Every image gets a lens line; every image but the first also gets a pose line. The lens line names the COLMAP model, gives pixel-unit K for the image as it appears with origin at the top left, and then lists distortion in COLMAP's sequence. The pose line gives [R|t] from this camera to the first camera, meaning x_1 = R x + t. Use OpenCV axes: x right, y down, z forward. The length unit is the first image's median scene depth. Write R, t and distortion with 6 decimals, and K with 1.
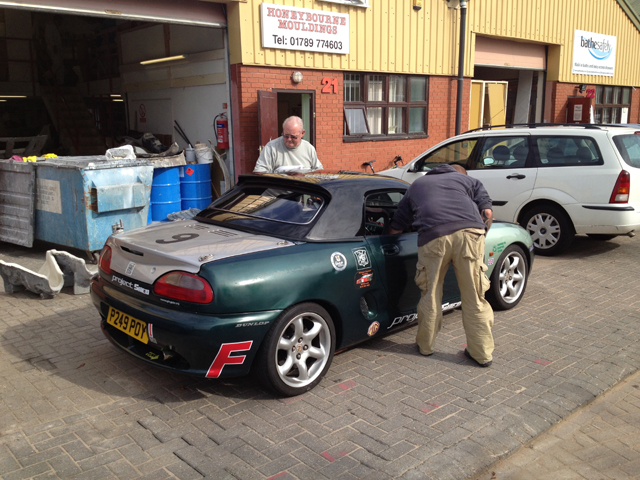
lens RADIAL K [[653.5, 0, 321.9], [0, 653.5, 212.8], [0, 0, 1]] dist [0.168960, -0.428943]
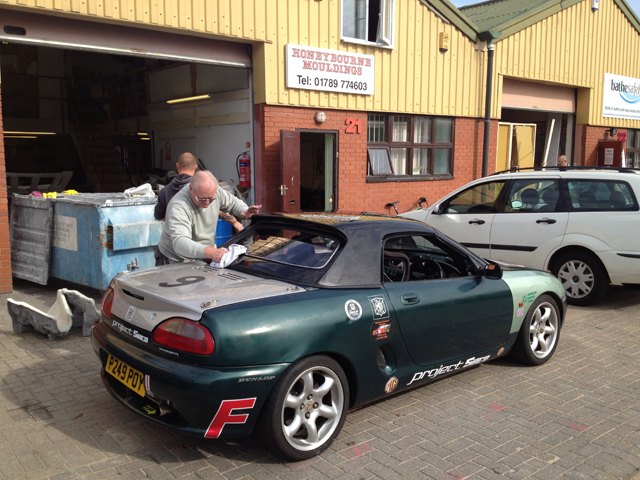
lens RADIAL K [[646.1, 0, 320.1], [0, 646.1, 206.1], [0, 0, 1]] dist [0.190568, -0.453777]
pose [[0.998888, 0.016070, -0.044328, 0.009151], [-0.019132, 0.997395, -0.069556, -0.004306], [0.043094, 0.070327, 0.996593, 0.039306]]
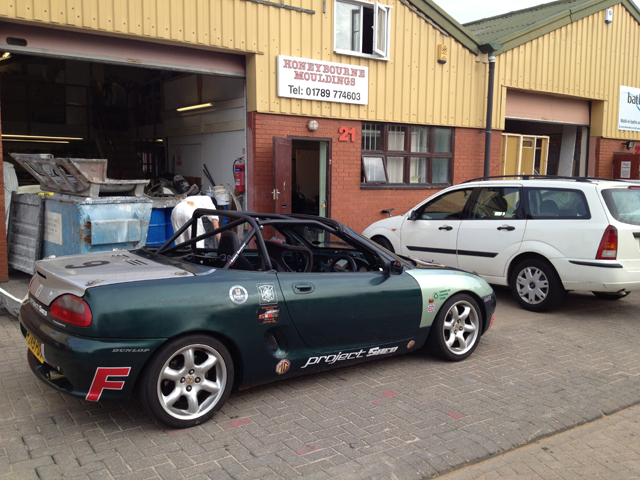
lens RADIAL K [[646.1, 0, 320.1], [0, 646.1, 206.1], [0, 0, 1]] dist [0.190568, -0.453777]
pose [[0.990507, 0.037474, -0.132259, 0.150043], [-0.048976, 0.995192, -0.084815, 0.008769], [0.128444, 0.090488, 0.987580, 0.005309]]
